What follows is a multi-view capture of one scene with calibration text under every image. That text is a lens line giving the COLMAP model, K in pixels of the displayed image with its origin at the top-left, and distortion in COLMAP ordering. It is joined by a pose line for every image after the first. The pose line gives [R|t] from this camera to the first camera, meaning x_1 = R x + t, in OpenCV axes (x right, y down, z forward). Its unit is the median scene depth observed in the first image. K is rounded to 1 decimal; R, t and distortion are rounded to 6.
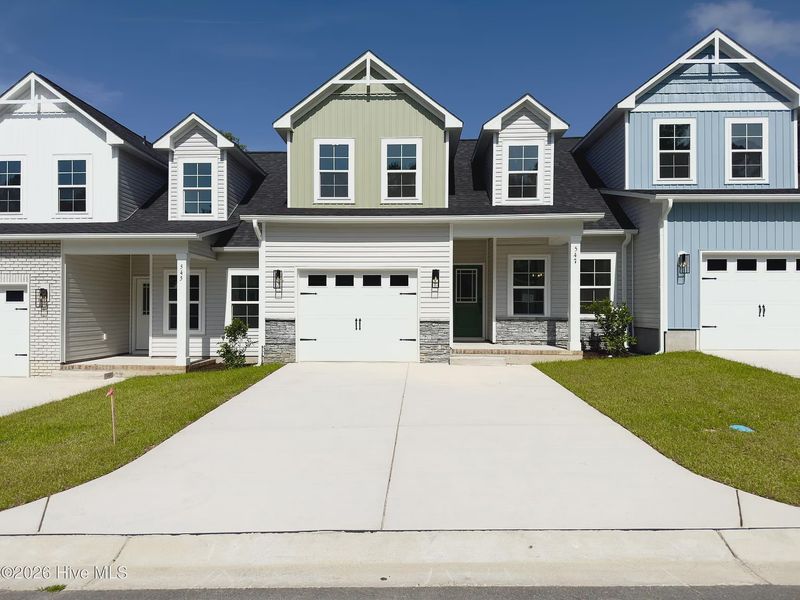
lens RADIAL K [[626.1, 0, 400.0], [0, 626.1, 300.0], [0, 0, 1]] dist [0.166510, -0.296619]
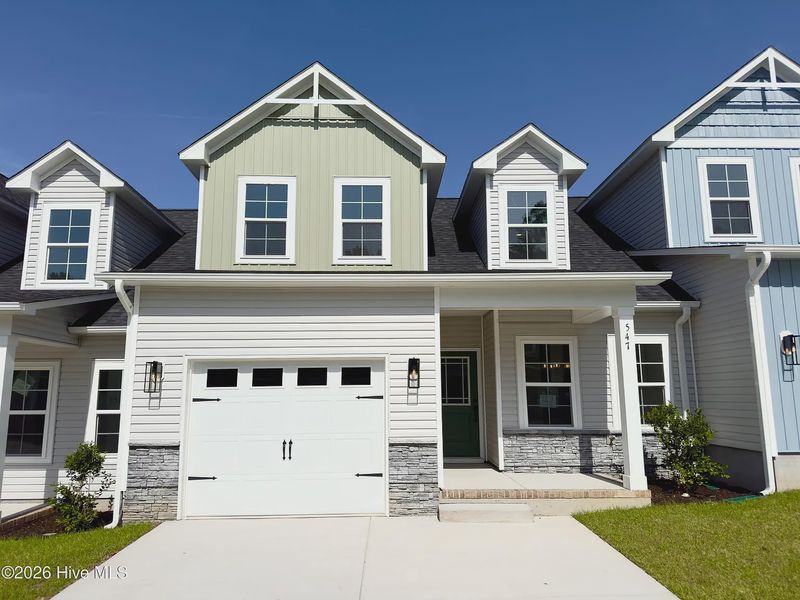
lens RADIAL K [[626.1, 0, 400.0], [0, 626.1, 300.0], [0, 0, 1]] dist [0.166510, -0.296619]
pose [[0.998646, 0.000554, 0.052015, 0.008503], [0.006624, 0.990449, -0.137718, -0.016624], [-0.051594, 0.137876, 0.989105, 0.305667]]
